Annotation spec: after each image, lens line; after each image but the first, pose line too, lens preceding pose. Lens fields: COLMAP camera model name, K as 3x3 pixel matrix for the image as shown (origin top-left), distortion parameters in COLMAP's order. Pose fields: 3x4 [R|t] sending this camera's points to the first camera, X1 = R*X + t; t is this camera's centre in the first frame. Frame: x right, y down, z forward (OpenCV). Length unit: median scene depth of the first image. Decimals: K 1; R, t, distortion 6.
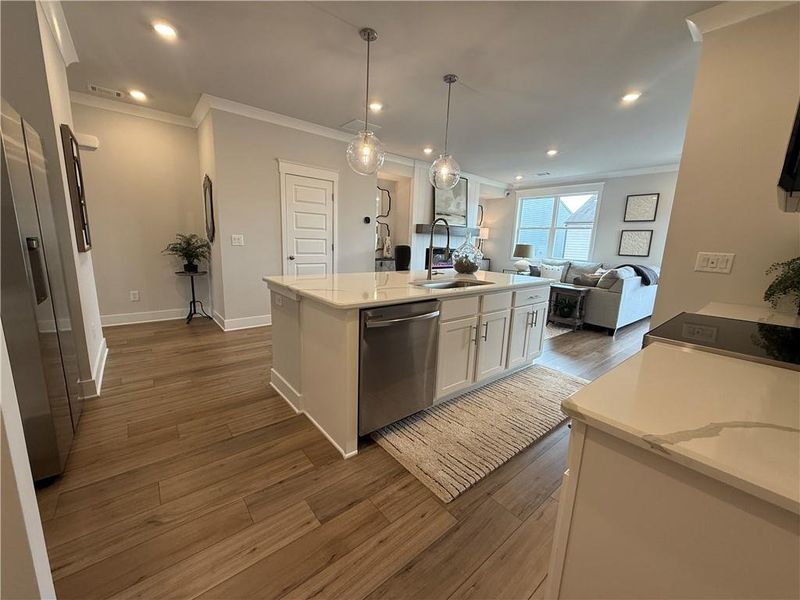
lens RADIAL K [[317.2, 0, 400.0], [0, 317.2, 300.0], [0, 0, 1]] dist [0.000173, 0.000175]
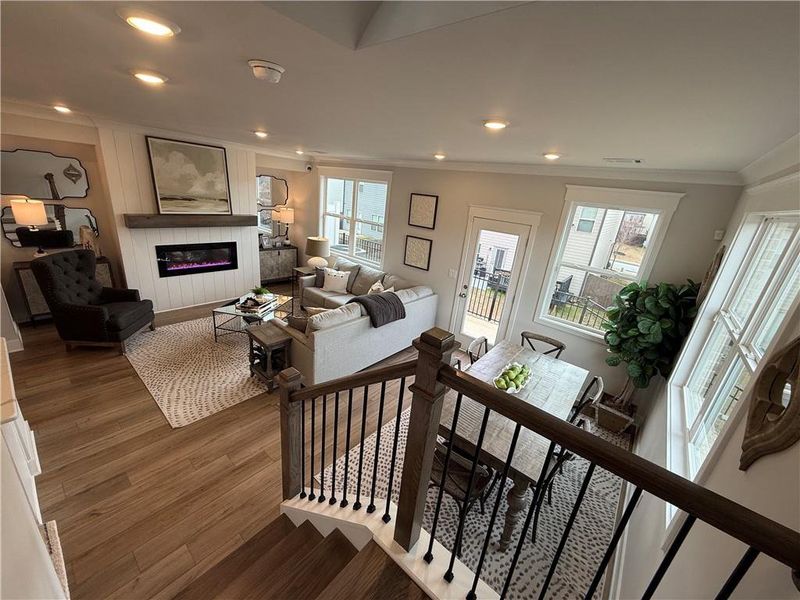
lens RADIAL K [[317.2, 0, 400.0], [0, 317.2, 300.0], [0, 0, 1]] dist [0.000173, 0.000175]
pose [[0.978413, -0.005545, 0.206586, 0.480433], [-0.029385, 0.985750, 0.165630, -0.178766], [-0.204561, -0.168125, 0.964308, 0.163200]]
